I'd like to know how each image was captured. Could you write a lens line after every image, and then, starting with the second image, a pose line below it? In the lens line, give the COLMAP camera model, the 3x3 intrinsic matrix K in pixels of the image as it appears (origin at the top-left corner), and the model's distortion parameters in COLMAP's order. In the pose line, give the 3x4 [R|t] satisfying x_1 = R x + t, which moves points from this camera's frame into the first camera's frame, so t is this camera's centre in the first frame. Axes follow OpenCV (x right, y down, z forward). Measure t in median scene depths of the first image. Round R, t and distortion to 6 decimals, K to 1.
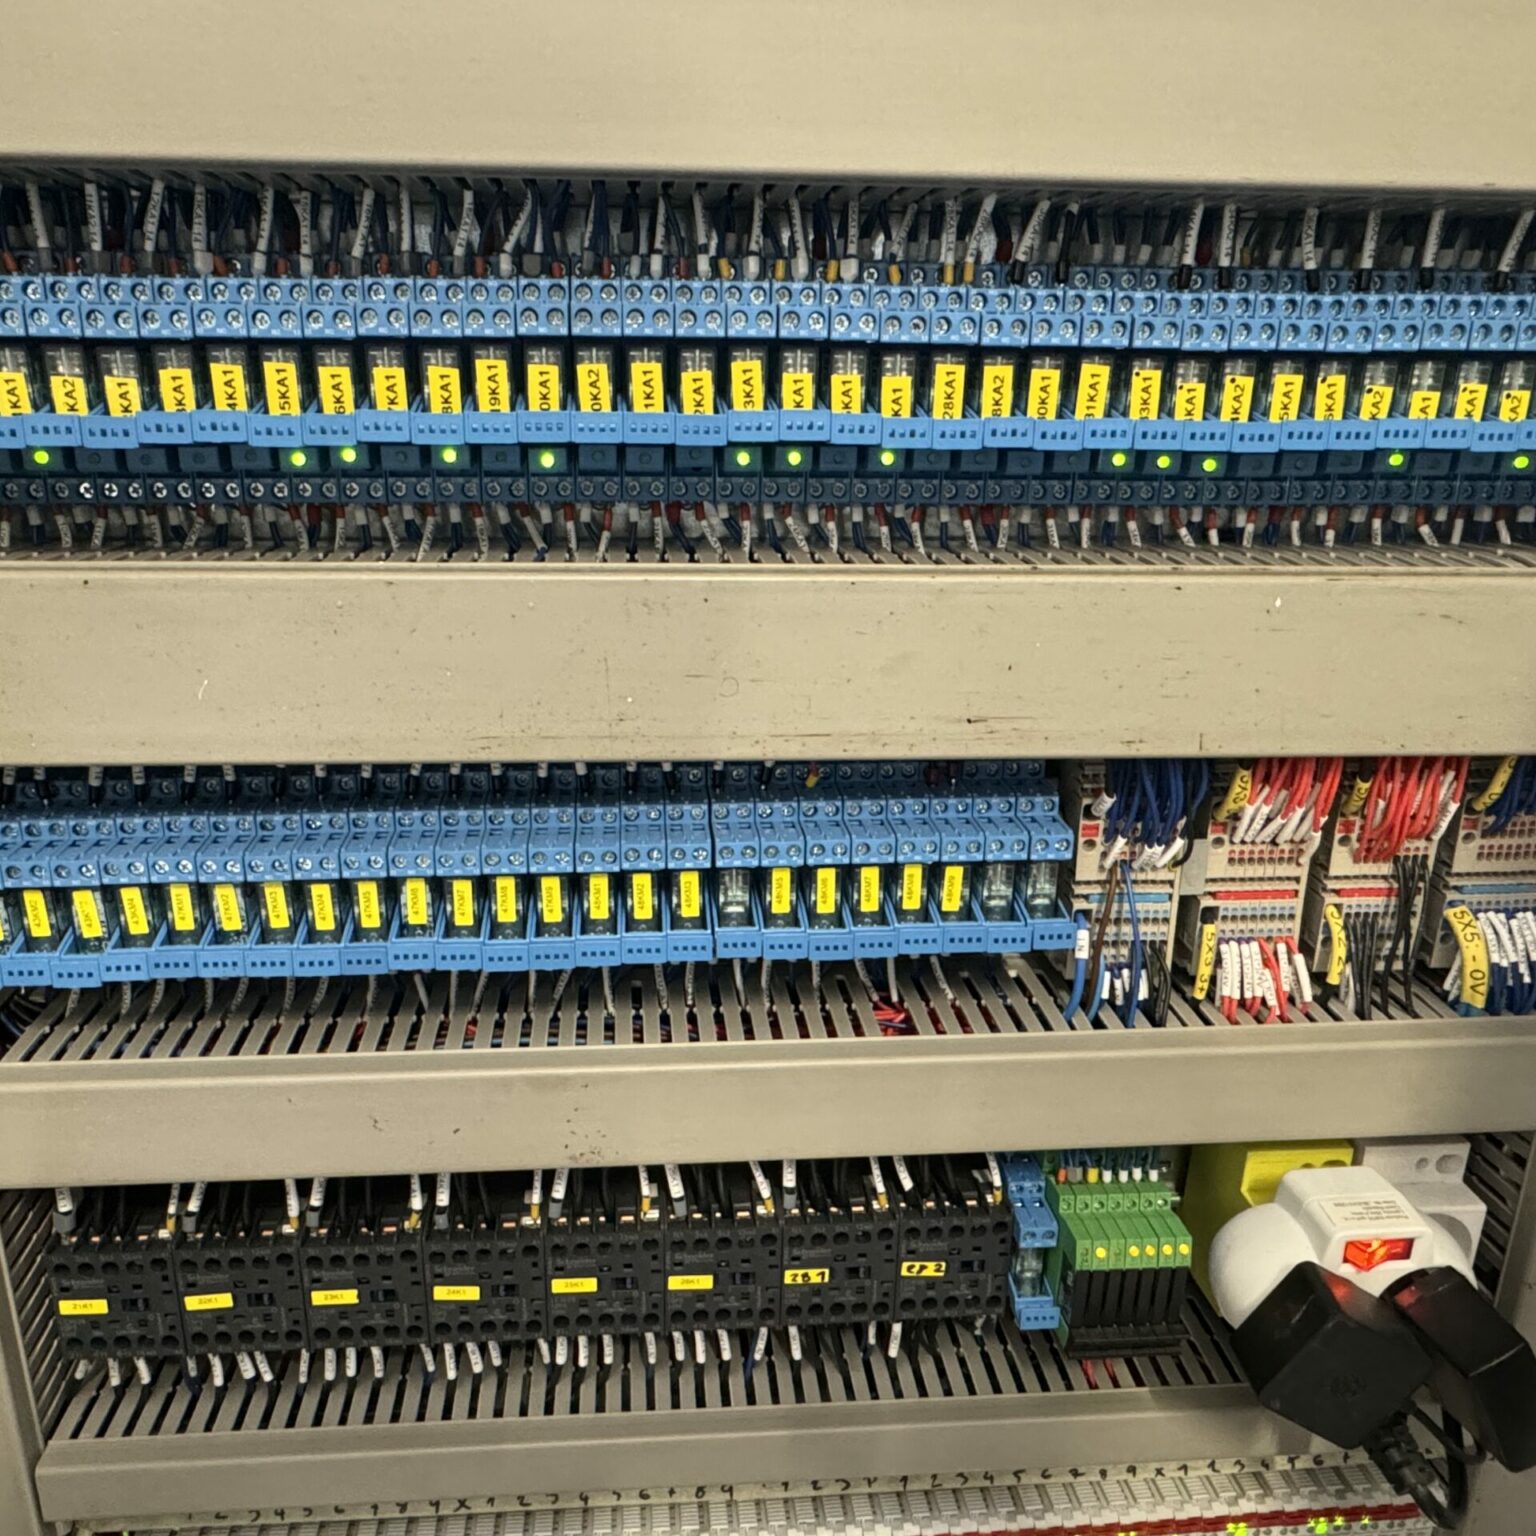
lens RADIAL K [[1305.7, 0, 727.2], [0, 1305.7, 772.1], [0, 0, 1]] dist [0.001387, 0.005253]
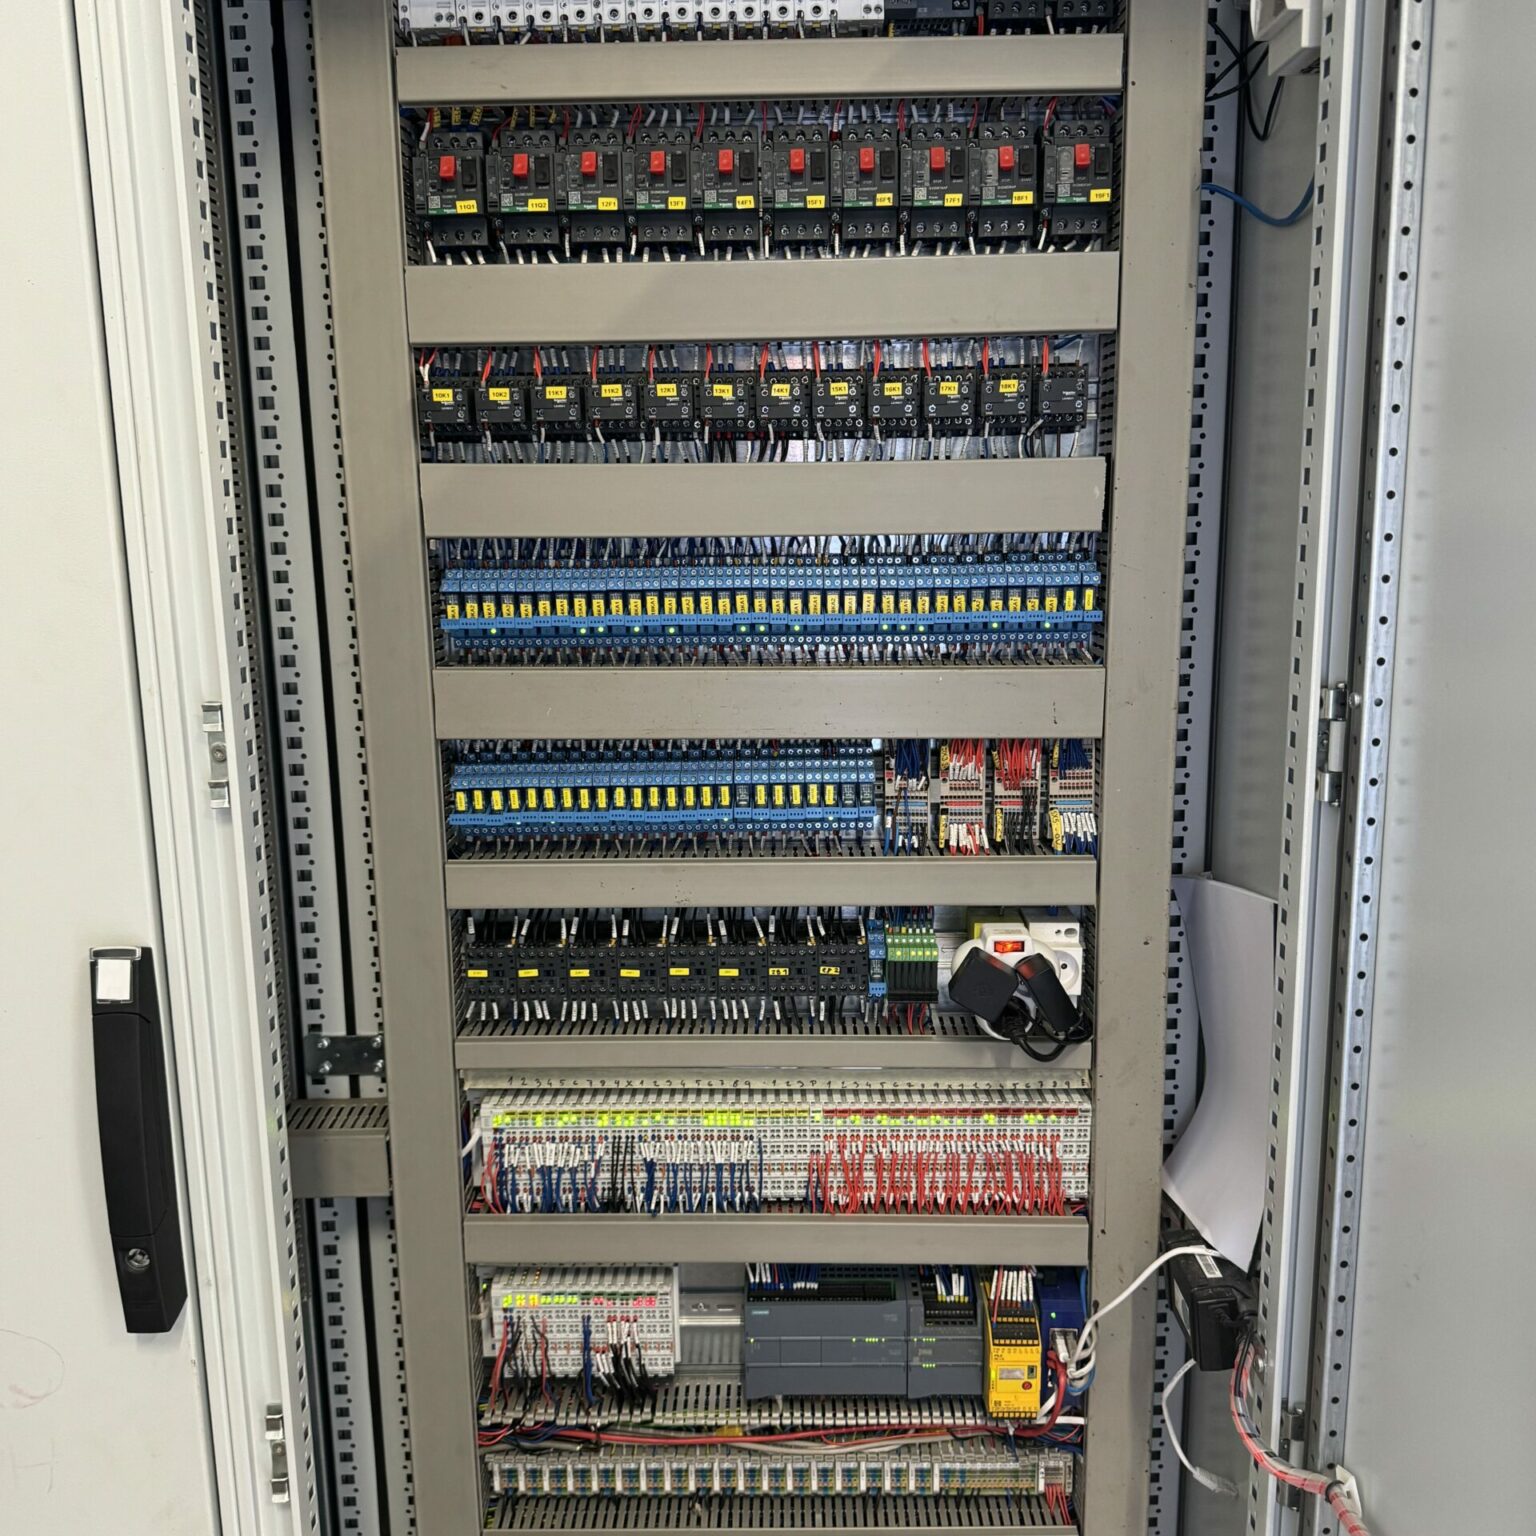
lens RADIAL K [[1493.5, 0, 773.2], [0, 1493.5, 773.0], [0, 0, 1]] dist [0.181881, -0.077779]
pose [[0.996187, -0.003801, -0.087156, 0.314725], [-0.006868, 0.992532, -0.121794, 0.398371], [0.086968, 0.121928, 0.988721, -1.859742]]
